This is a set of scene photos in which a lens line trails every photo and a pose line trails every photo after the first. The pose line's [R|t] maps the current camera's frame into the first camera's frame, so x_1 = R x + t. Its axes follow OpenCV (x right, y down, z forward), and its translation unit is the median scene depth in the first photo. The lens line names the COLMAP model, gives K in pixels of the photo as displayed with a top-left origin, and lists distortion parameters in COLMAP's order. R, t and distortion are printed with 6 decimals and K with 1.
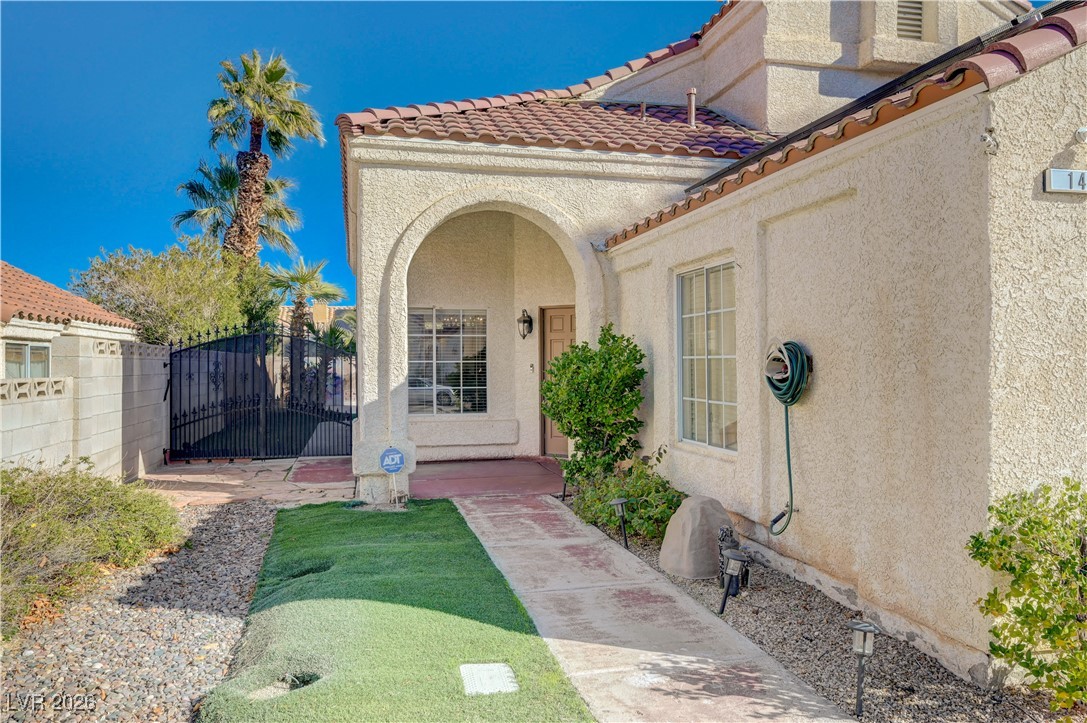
lens RADIAL K [[807.6, 0, 543.5], [0, 807.6, 361.5], [0, 0, 1]] dist [-0.001125, -0.000854]
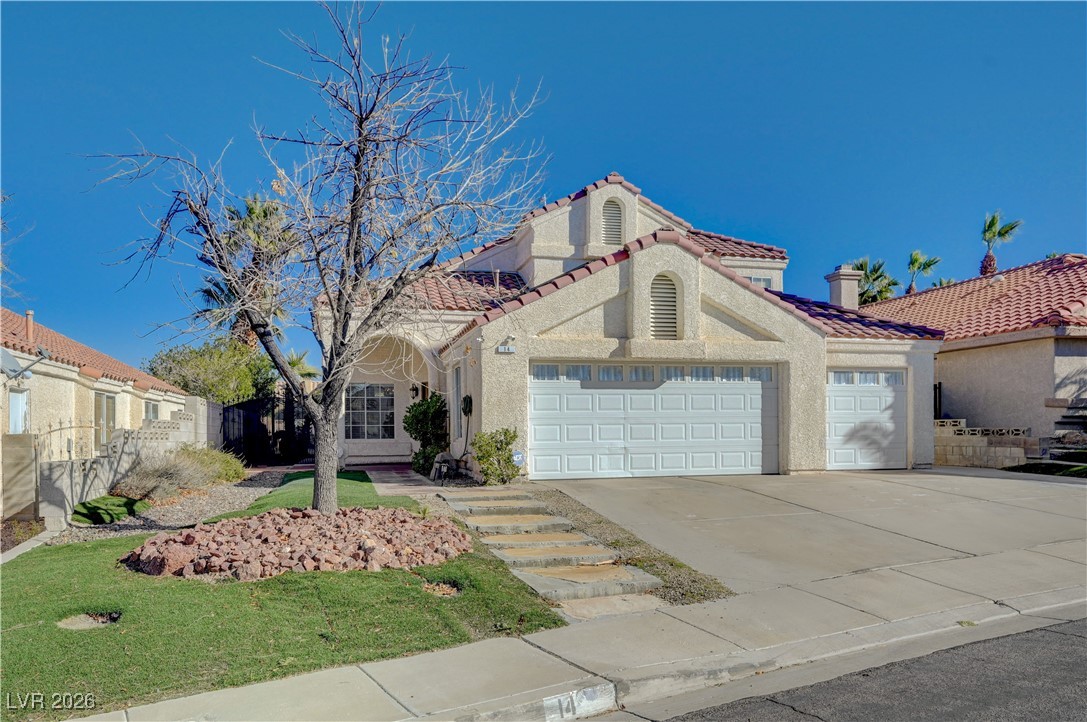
lens RADIAL K [[806.3, 0, 540.4], [0, 806.3, 432.4], [0, 0, 1]] dist [-0.004013, -0.000358]
pose [[0.999902, -0.003097, 0.013672, 0.246511], [0.003140, 0.999990, -0.003145, 0.056507], [-0.013662, 0.003188, 0.999902, -0.887362]]
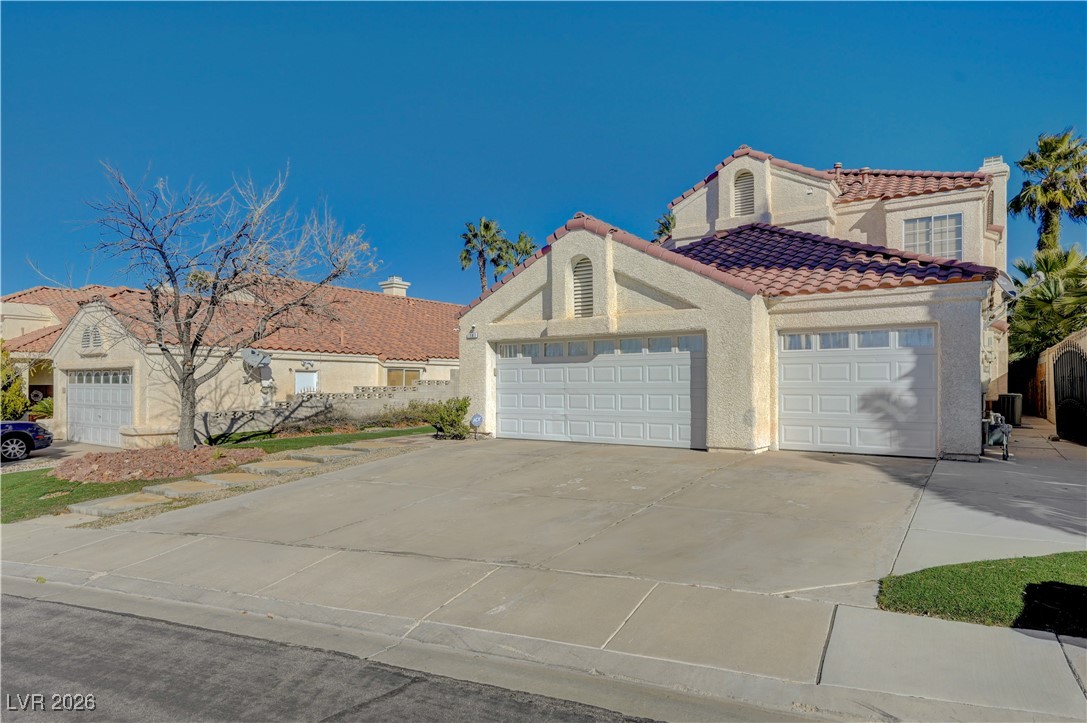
lens RADIAL K [[623.0, 0, 545.4], [0, 623.0, 379.4], [0, 0, 1]] dist [0.001057, -0.000093]
pose [[0.674048, -0.001962, -0.738684, 1.205734], [-0.002380, 0.999986, -0.004828, 0.018713], [0.738683, 0.005013, 0.674034, -0.389064]]
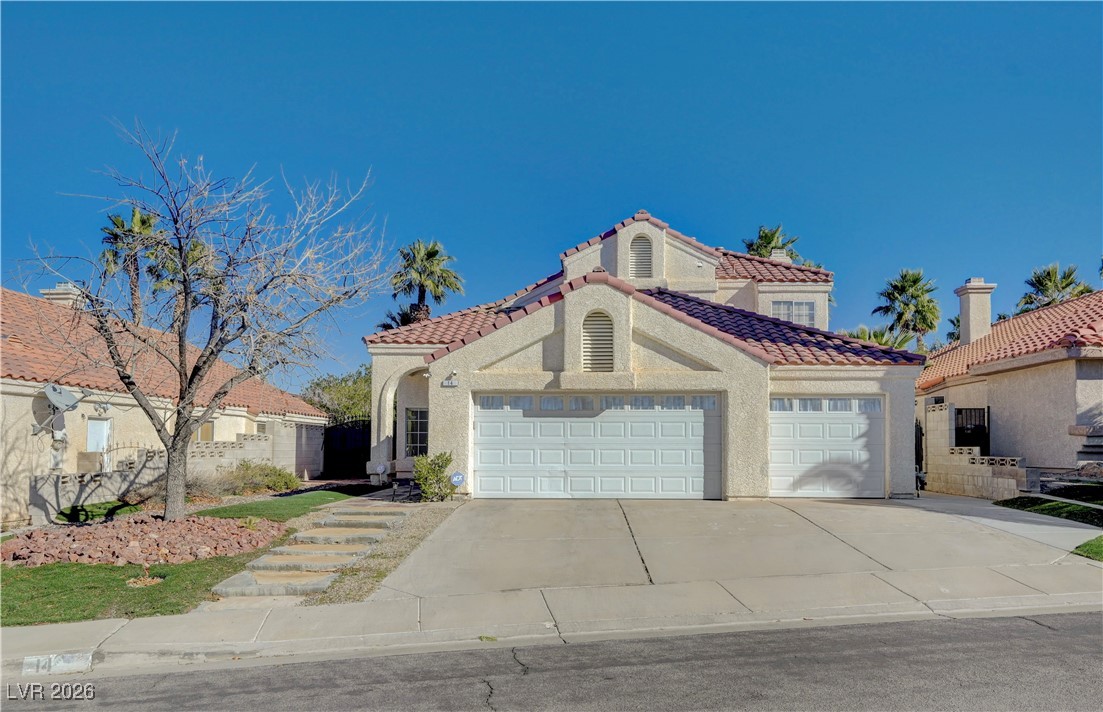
lens RADIAL K [[783.3, 0, 556.1], [0, 783.3, 420.1], [0, 0, 1]] dist [-0.000584, -0.000758]
pose [[0.962662, -0.000234, -0.270705, 0.752368], [-0.009726, 0.999324, -0.035452, 0.037033], [0.270530, 0.036762, 0.962009, -0.920681]]
